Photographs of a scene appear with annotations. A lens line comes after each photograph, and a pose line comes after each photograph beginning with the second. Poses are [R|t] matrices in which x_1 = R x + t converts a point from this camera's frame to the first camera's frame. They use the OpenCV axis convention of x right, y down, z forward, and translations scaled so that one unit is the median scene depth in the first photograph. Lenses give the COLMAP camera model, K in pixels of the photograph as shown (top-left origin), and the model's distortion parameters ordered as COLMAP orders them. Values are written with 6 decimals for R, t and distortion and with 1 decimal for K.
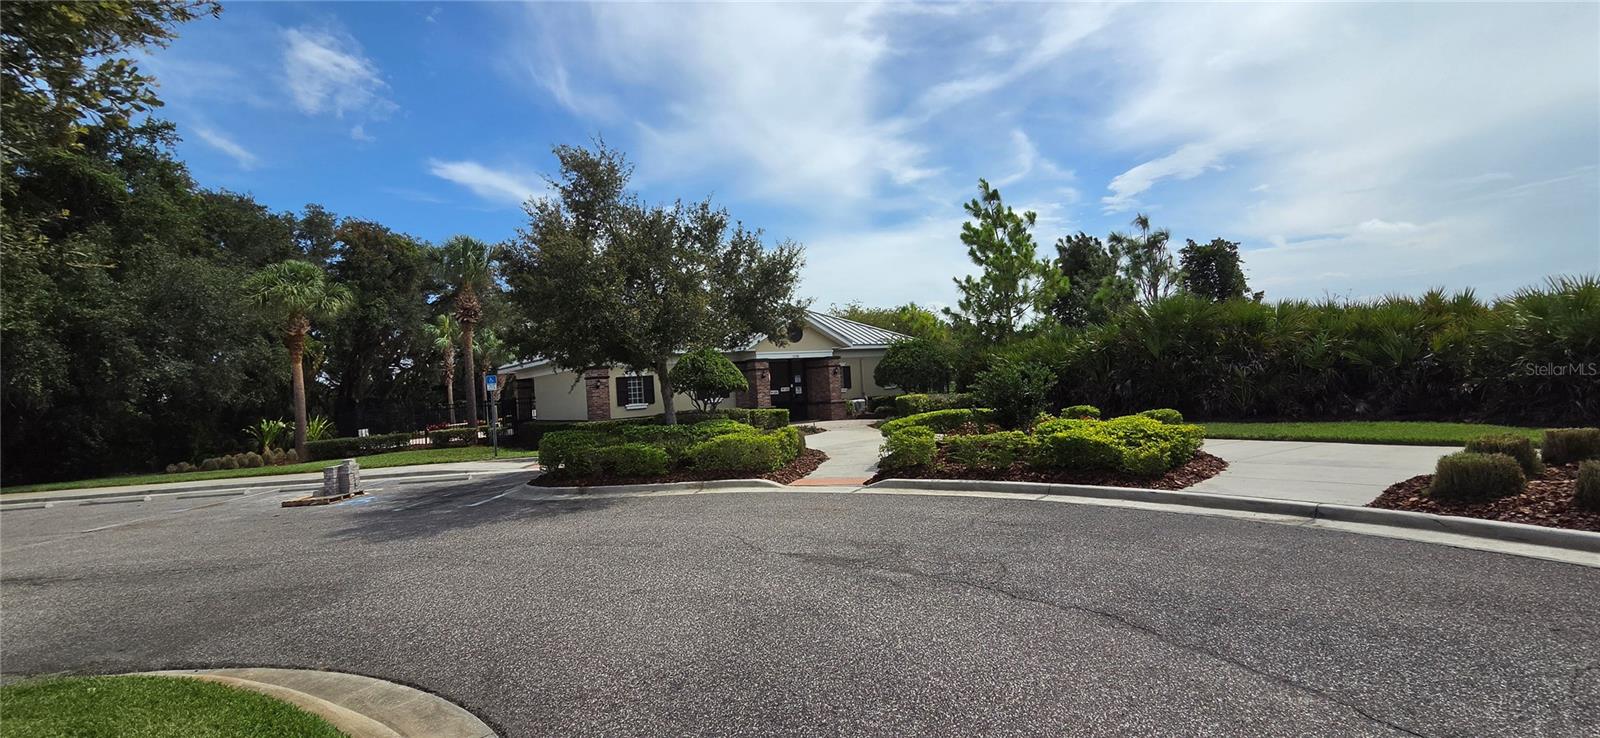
lens RADIAL K [[669.5, 0, 798.9], [0, 669.5, 381.3], [0, 0, 1]] dist [-0.010349, 0.005200]
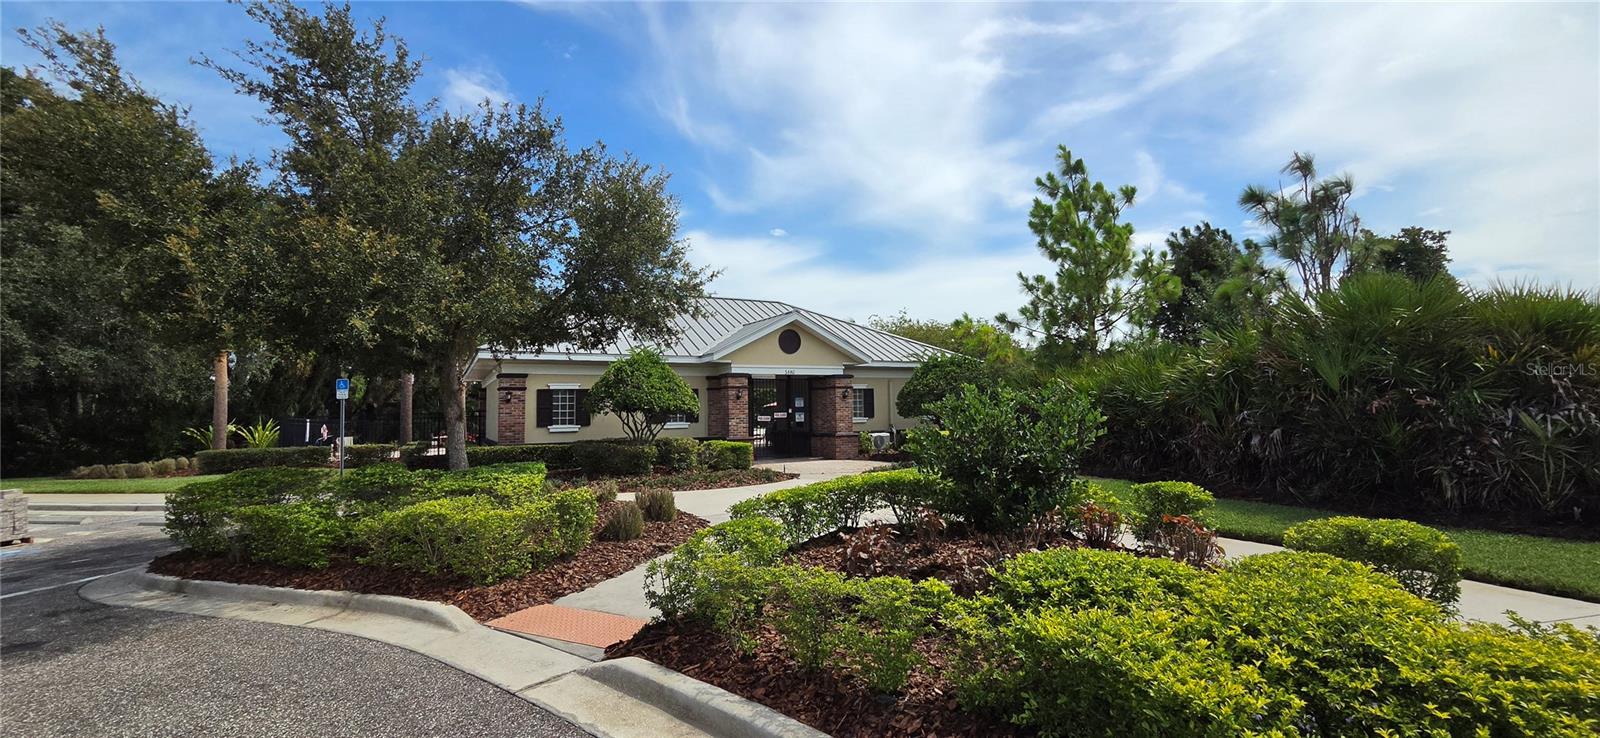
lens RADIAL K [[669.5, 0, 799.8], [0, 669.5, 381.8], [0, 0, 1]] dist [-0.010349, 0.005200]
pose [[0.987976, 0.039611, -0.149444, 0.109746], [-0.044584, 0.998553, -0.030072, -0.003977], [0.148036, 0.036373, 0.988313, 0.233163]]
